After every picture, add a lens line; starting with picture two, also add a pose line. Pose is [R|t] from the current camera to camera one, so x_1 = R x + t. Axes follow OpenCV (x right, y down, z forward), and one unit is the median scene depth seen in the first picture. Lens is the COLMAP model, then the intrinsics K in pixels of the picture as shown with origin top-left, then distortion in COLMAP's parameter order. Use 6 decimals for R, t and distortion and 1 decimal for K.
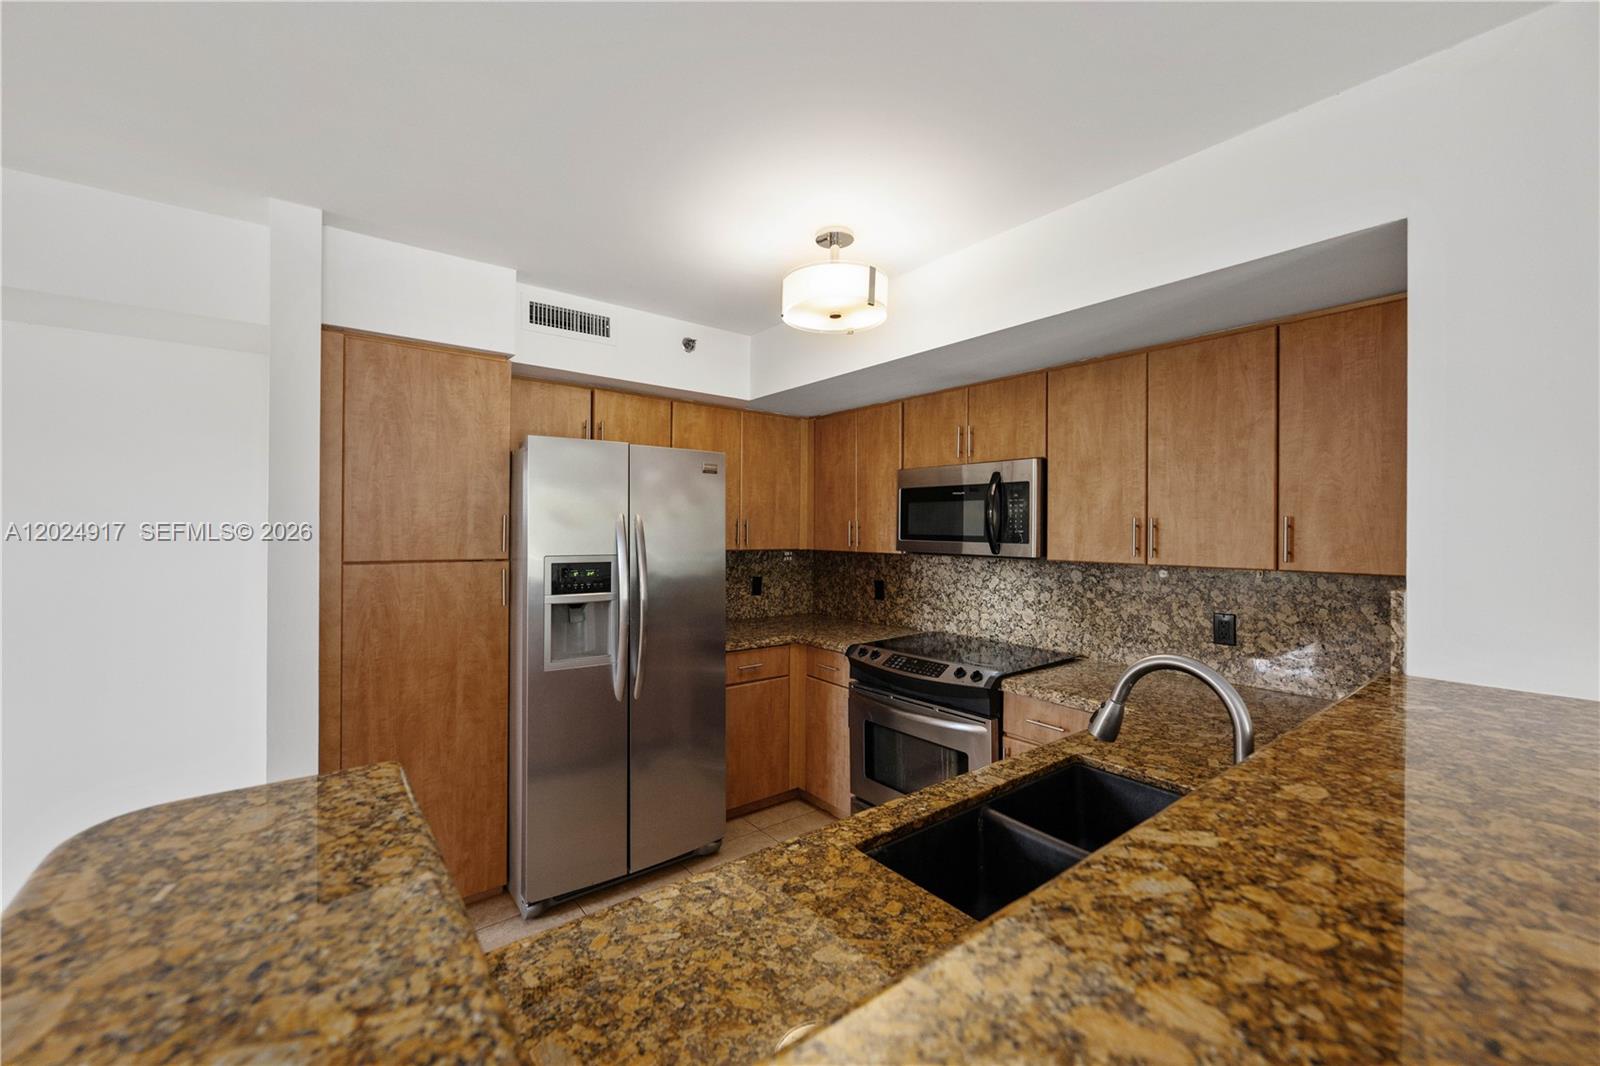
lens RADIAL K [[637.8, 0, 791.5], [0, 637.8, 527.7], [0, 0, 1]] dist [-0.001414, -0.000399]
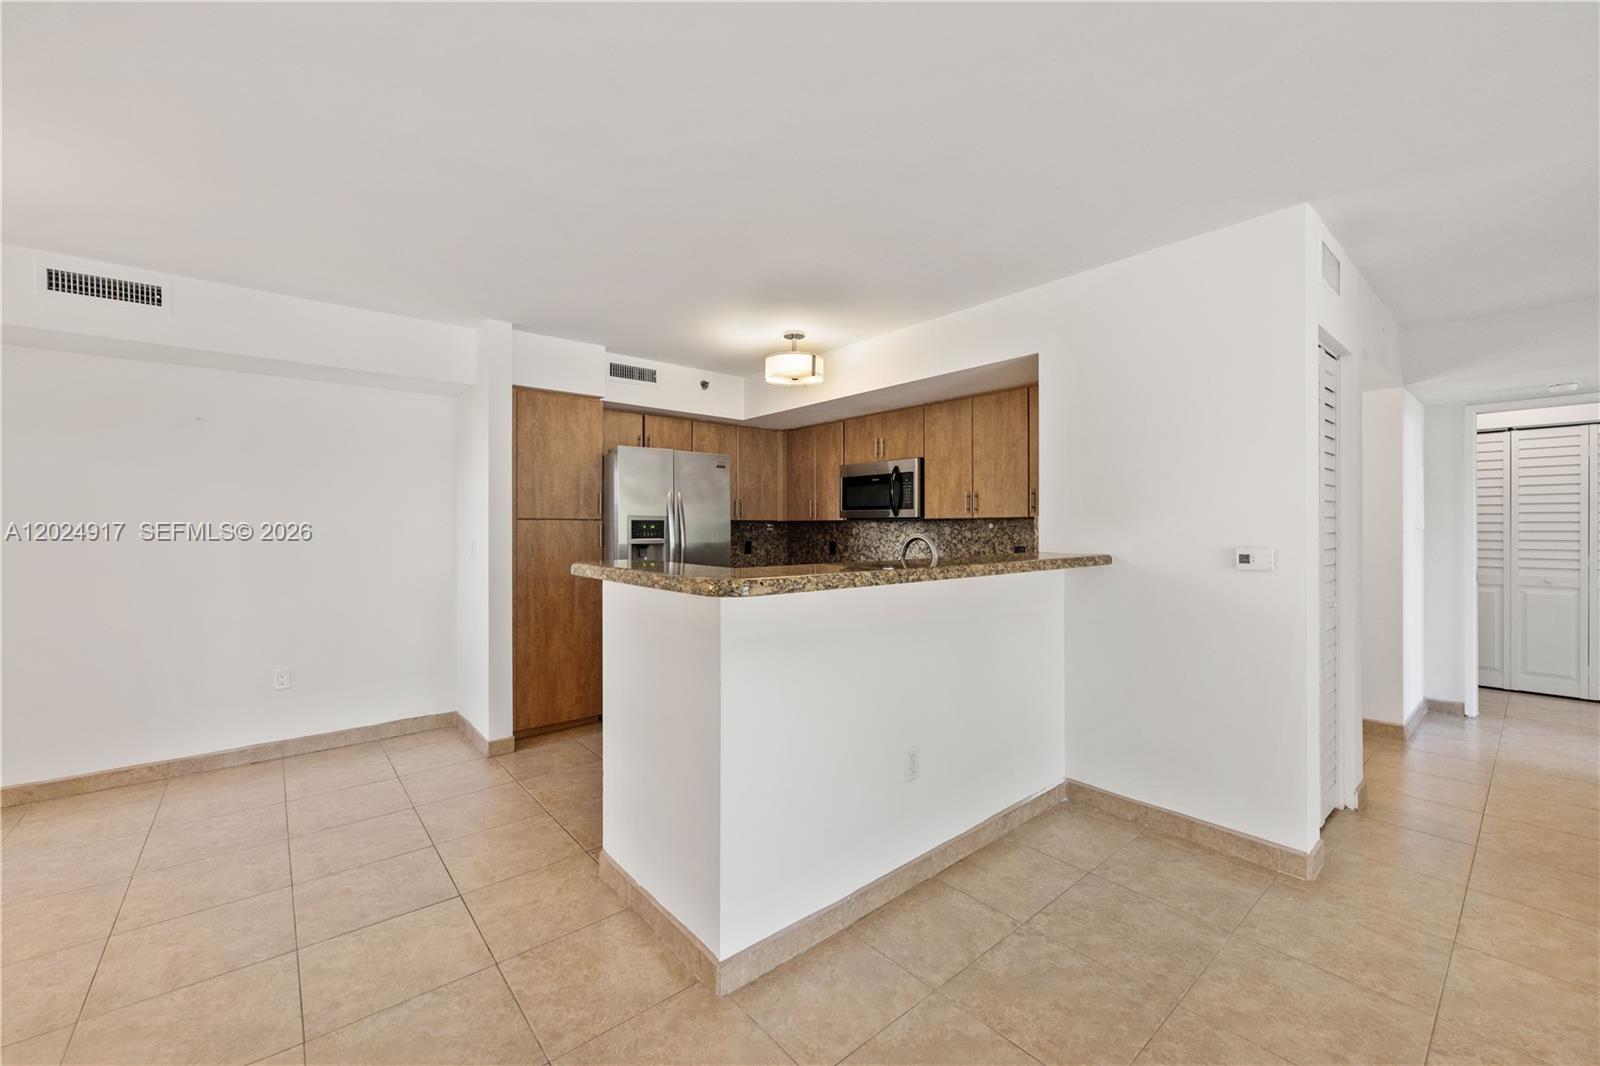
lens RADIAL K [[637.8, 0, 796.4], [0, 637.8, 526.5], [0, 0, 1]] dist [-0.001414, -0.000399]
pose [[0.999343, -0.007489, 0.035464, 0.005850], [0.007505, 0.999972, -0.000322, 0.073715], [-0.035460, 0.000588, 0.999371, -0.702659]]
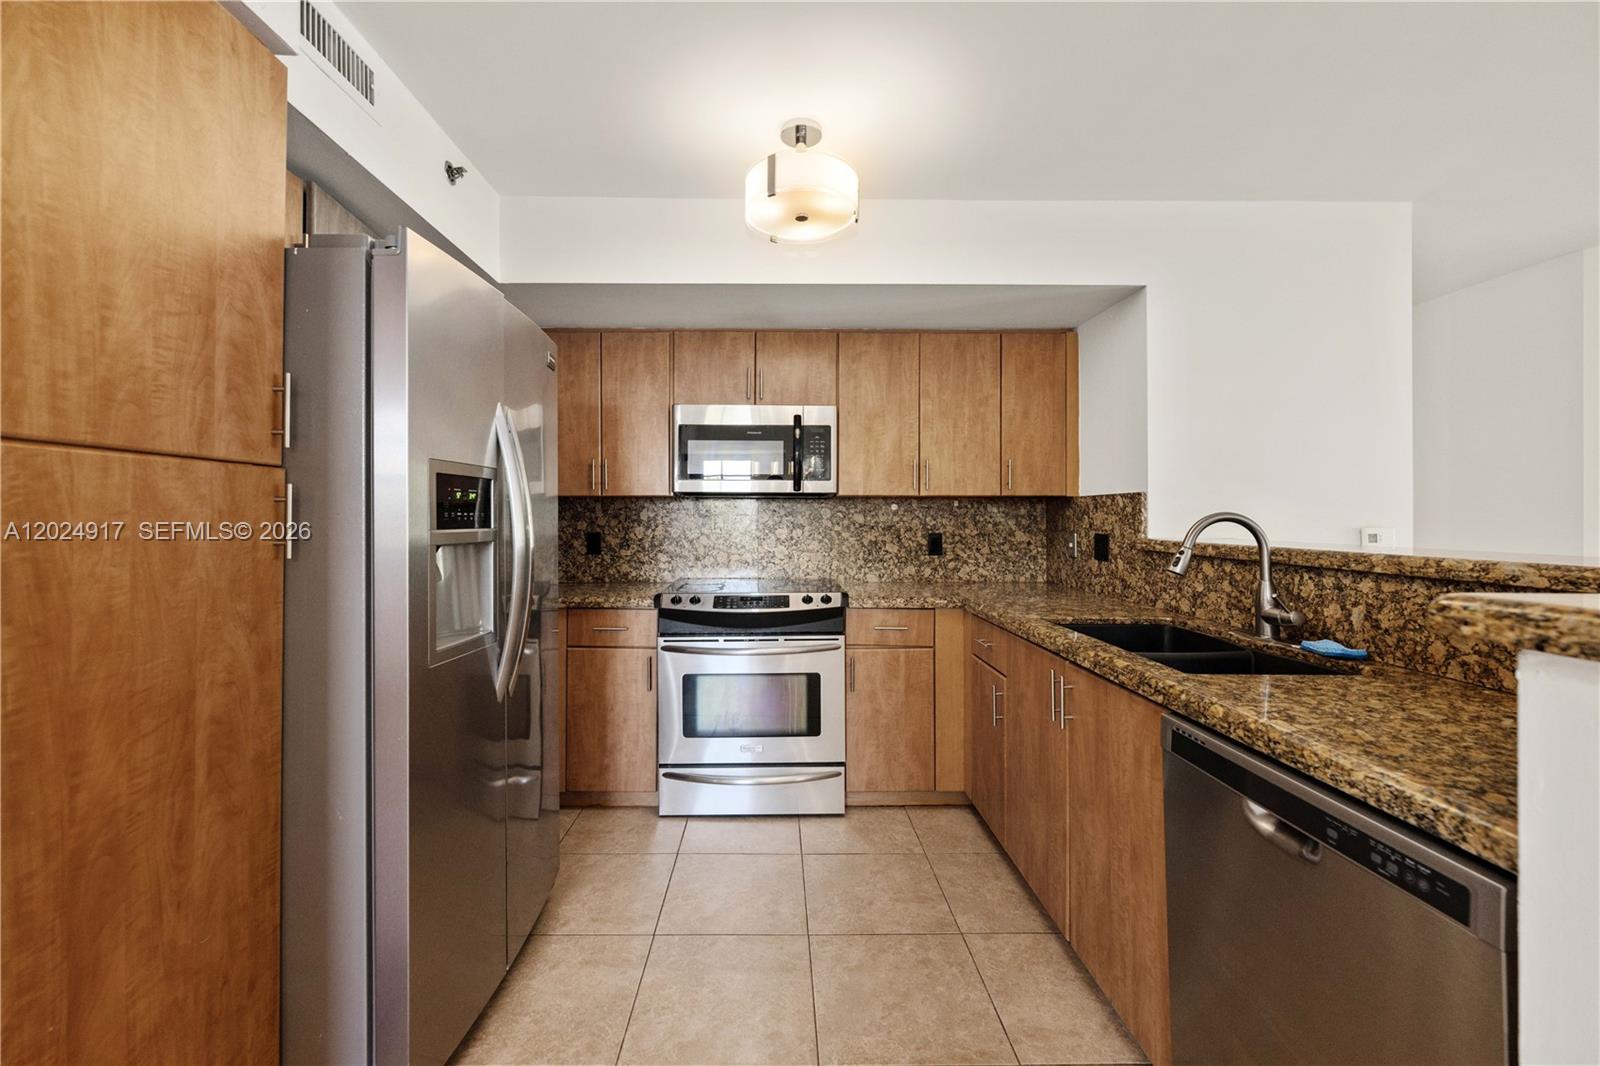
lens RADIAL K [[637.8, 0, 785.0], [0, 637.8, 516.6], [0, 0, 1]] dist [-0.001414, -0.000399]
pose [[0.603076, -0.004918, 0.797668, -0.613728], [0.002974, 0.999988, 0.003918, 0.089467], [-0.797678, 0.000009, 0.603084, 0.406690]]
